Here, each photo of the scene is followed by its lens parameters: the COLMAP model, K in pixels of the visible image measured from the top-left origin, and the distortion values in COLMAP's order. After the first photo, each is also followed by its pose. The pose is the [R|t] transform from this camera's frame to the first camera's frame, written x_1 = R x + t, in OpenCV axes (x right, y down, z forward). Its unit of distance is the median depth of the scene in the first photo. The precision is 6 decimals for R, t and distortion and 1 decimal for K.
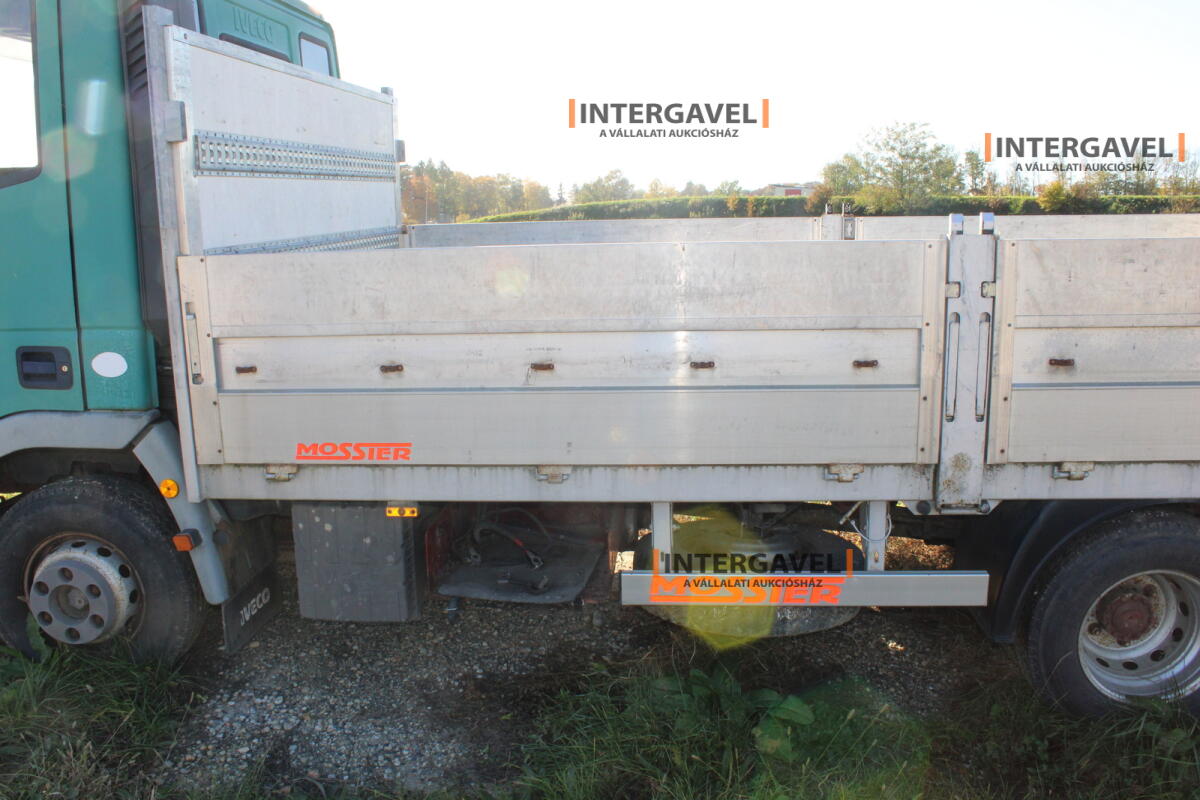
lens RADIAL K [[998.8, 0, 600.0], [0, 998.8, 400.0], [0, 0, 1]] dist [-0.164696, 0.153171]
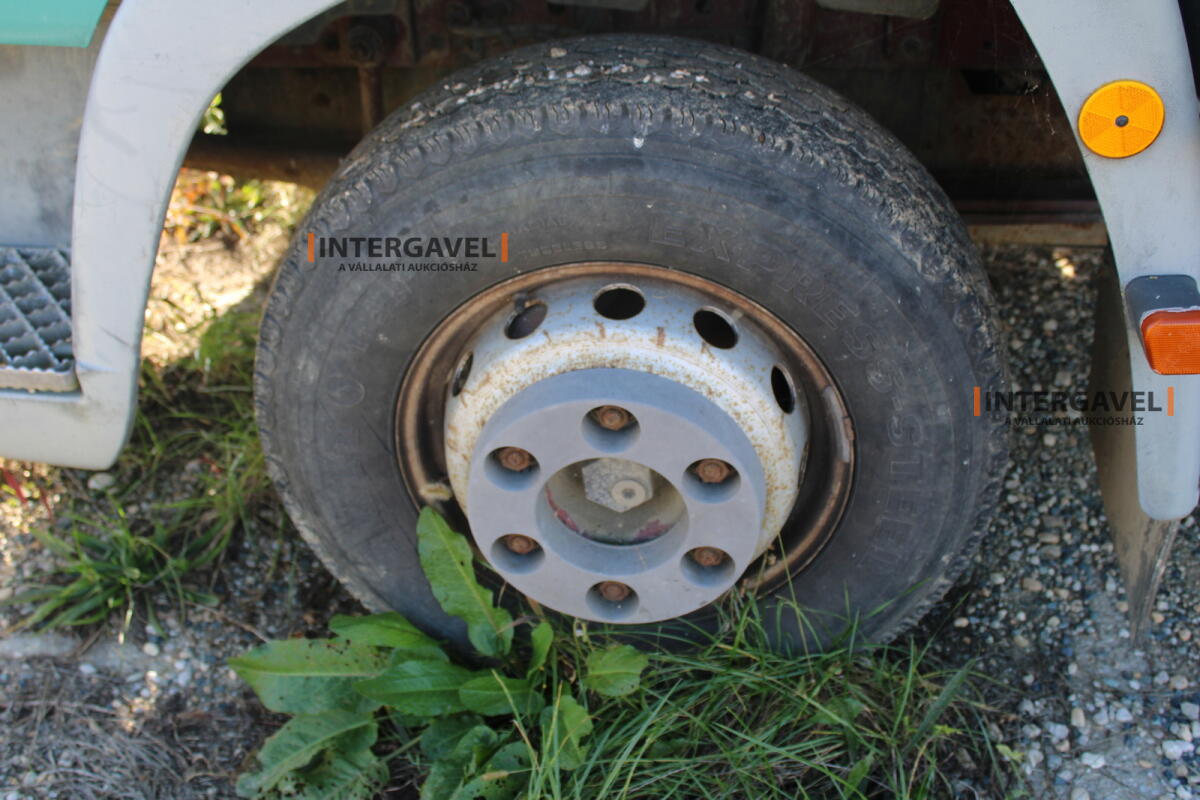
lens RADIAL K [[1361.6, 0, 601.0], [0, 1361.6, 351.3], [0, 0, 1]] dist [-0.078311, 0.002783]
pose [[0.998454, 0.005068, -0.055353, -0.531600], [0.016059, 0.927072, 0.374540, 0.017316], [0.053214, -0.374849, 0.925557, 0.642563]]
